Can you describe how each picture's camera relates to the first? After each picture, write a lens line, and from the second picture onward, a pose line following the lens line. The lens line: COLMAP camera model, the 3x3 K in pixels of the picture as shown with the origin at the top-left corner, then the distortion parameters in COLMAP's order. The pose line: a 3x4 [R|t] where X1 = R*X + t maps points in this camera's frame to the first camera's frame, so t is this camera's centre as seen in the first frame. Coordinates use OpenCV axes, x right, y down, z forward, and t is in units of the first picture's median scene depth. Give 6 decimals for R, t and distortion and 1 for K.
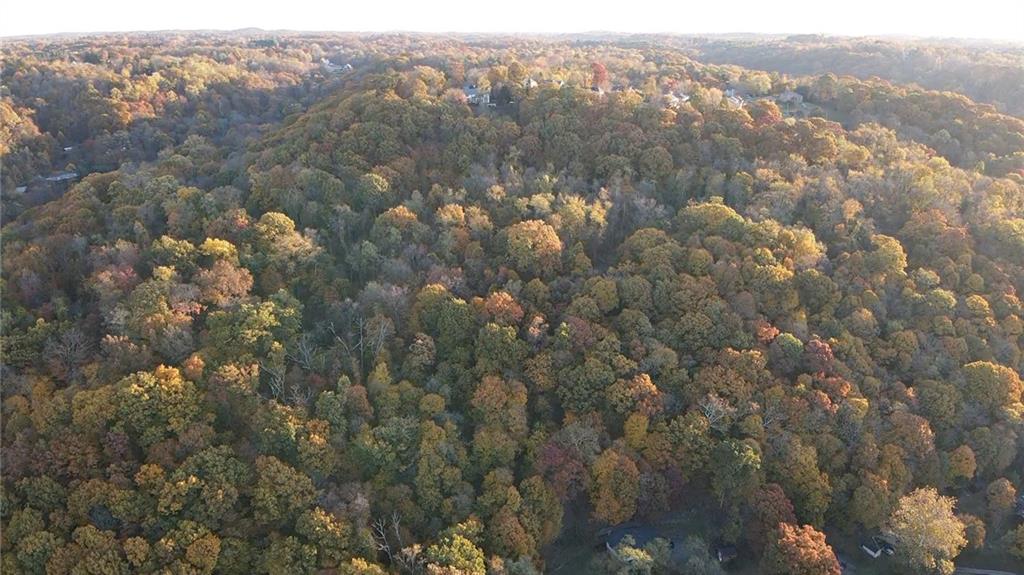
lens RADIAL K [[740.3, 0, 510.7], [0, 740.3, 294.9], [0, 0, 1]] dist [0.096548, -0.174580]
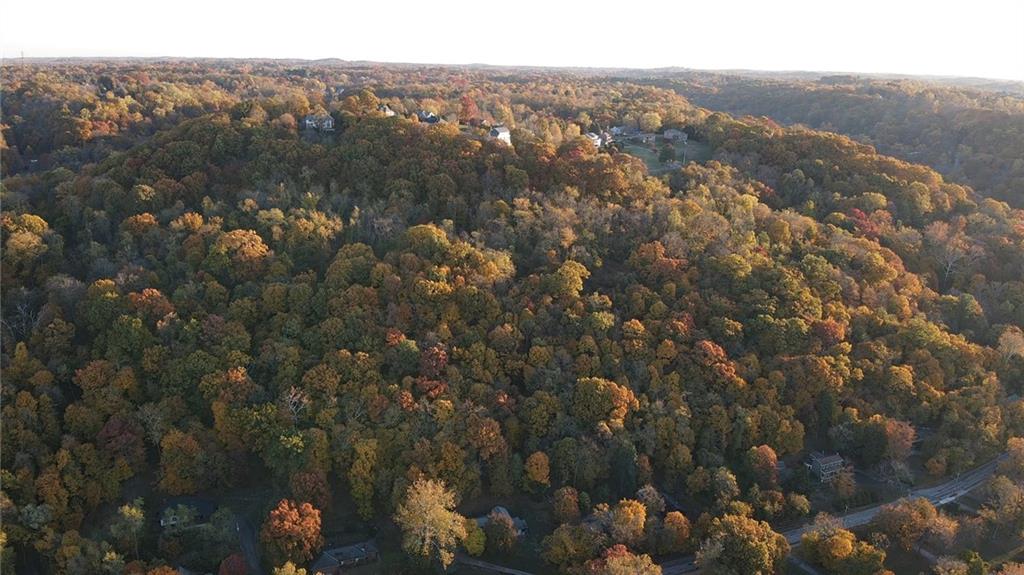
lens RADIAL K [[751.5, 0, 509.5], [0, 751.5, 277.1], [0, 0, 1]] dist [0.093057, -0.185762]
pose [[0.992951, 0.049911, -0.107505, 0.239388], [-0.056869, 0.996414, -0.062653, 0.007567], [0.103992, 0.068325, 0.992228, -0.033470]]
